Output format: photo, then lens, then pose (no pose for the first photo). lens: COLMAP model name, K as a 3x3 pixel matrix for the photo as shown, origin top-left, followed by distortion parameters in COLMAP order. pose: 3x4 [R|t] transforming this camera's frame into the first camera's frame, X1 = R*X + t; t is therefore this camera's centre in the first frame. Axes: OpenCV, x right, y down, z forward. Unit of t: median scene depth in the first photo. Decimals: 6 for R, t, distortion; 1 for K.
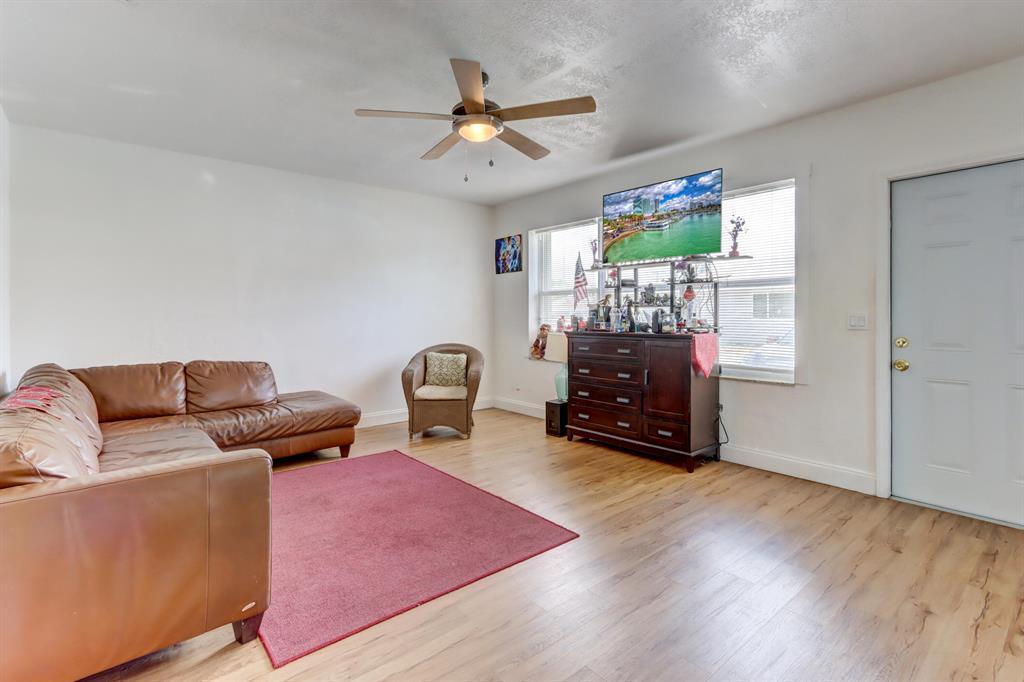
lens RADIAL K [[495.5, 0, 506.3], [0, 495.5, 315.9], [0, 0, 1]] dist [-0.002190, 0.000138]
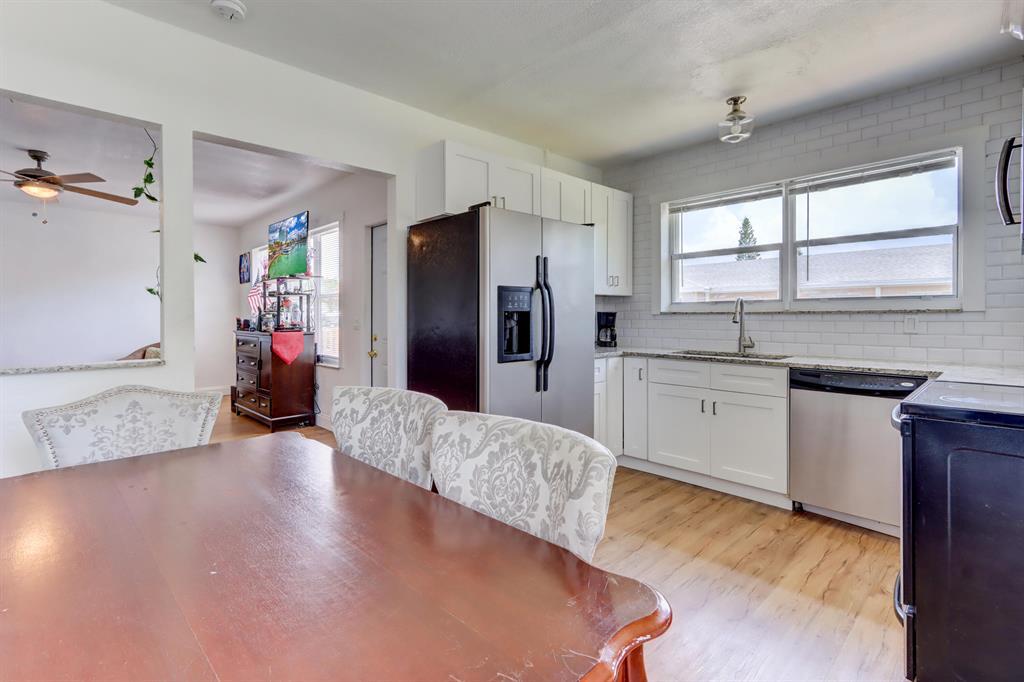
lens RADIAL K [[495.5, 0, 506.3], [0, 495.5, 315.9], [0, 0, 1]] dist [-0.002190, 0.000138]
pose [[0.998947, 0.002286, 0.045819, 0.950985], [-0.002082, 0.999988, -0.004495, -0.003436], [-0.045829, 0.004395, 0.998940, -0.400875]]
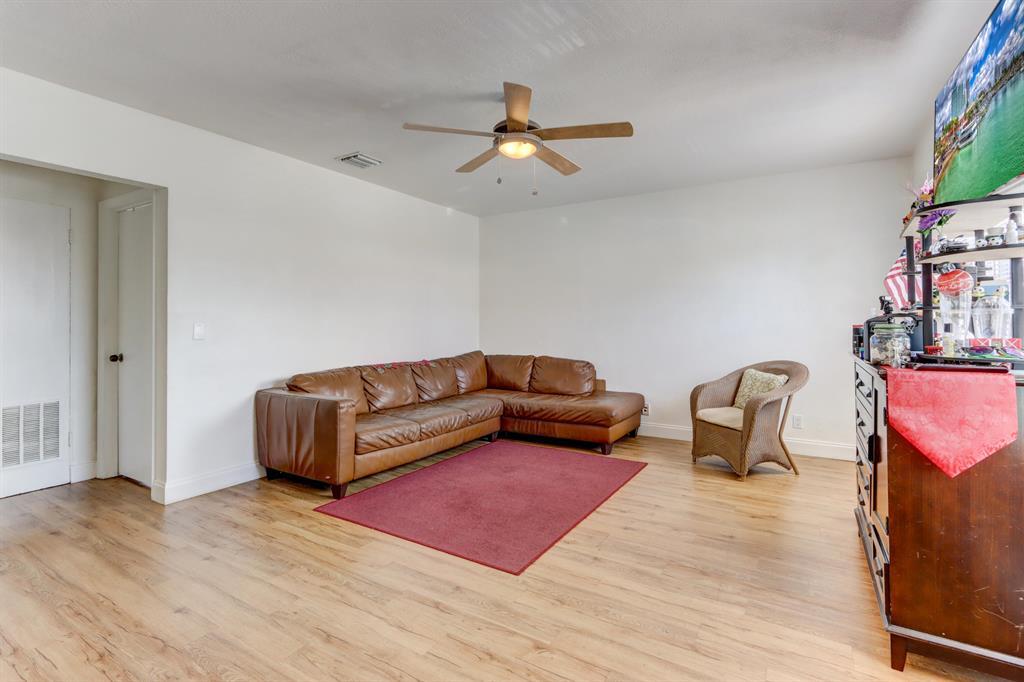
lens RADIAL K [[495.5, 0, 506.3], [0, 495.5, 315.9], [0, 0, 1]] dist [-0.002190, 0.000138]
pose [[0.295058, -0.009746, -0.955430, 0.707104], [-0.001633, 0.999941, -0.010704, -0.007382], [0.955478, 0.004719, 0.295024, 0.511086]]
